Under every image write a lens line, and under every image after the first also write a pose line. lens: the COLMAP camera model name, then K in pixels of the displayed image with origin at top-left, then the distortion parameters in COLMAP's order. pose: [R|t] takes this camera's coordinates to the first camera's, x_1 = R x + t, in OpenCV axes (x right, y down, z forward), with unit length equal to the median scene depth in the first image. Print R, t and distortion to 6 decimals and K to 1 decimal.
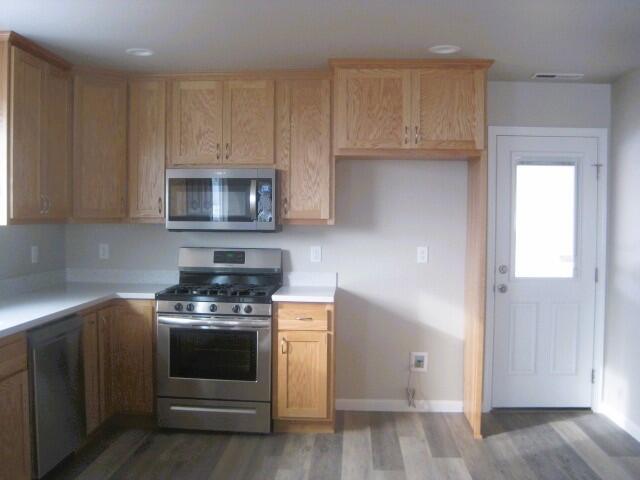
lens RADIAL K [[666.1, 0, 320.0], [0, 666.1, 240.0], [0, 0, 1]] dist [-0.175857, 0.171029]
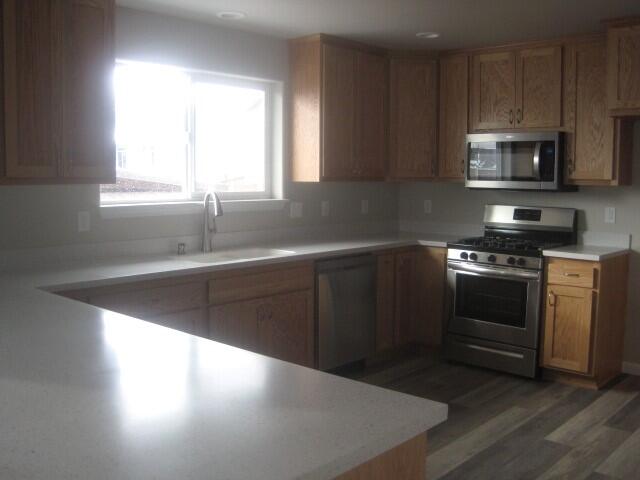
lens RADIAL K [[666.1, 0, 320.0], [0, 666.1, 240.0], [0, 0, 1]] dist [-0.175857, 0.171029]
pose [[0.773390, 0.058432, -0.631232, 0.297085], [-0.022524, 0.997647, 0.064754, 0.006133], [0.633530, -0.035863, 0.772887, -0.039201]]
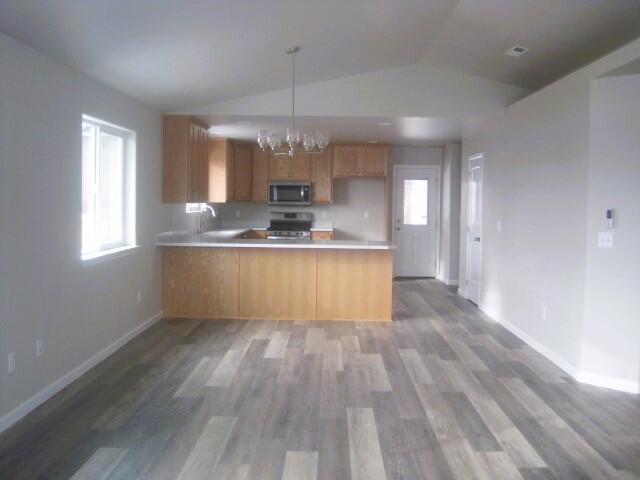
lens RADIAL K [[666.1, 0, 320.0], [0, 666.1, 240.0], [0, 0, 1]] dist [-0.175857, 0.171029]
pose [[0.999313, 0.001742, 0.037031, -0.126883], [-0.002746, 0.999630, 0.027067, 0.052653], [-0.036970, -0.027150, 0.998947, -1.651269]]
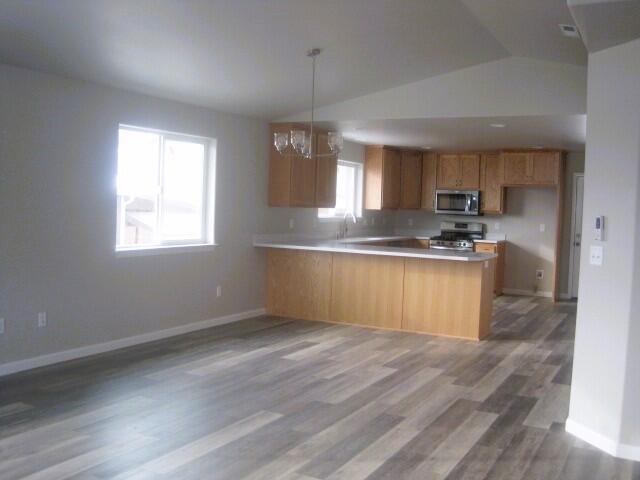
lens RADIAL K [[666.1, 0, 320.0], [0, 666.1, 240.0], [0, 0, 1]] dist [-0.175857, 0.171029]
pose [[0.904388, 0.043084, -0.424530, 0.455047], [-0.039278, 0.999071, 0.017718, 0.059220], [0.424900, 0.000651, 0.905240, -1.509122]]
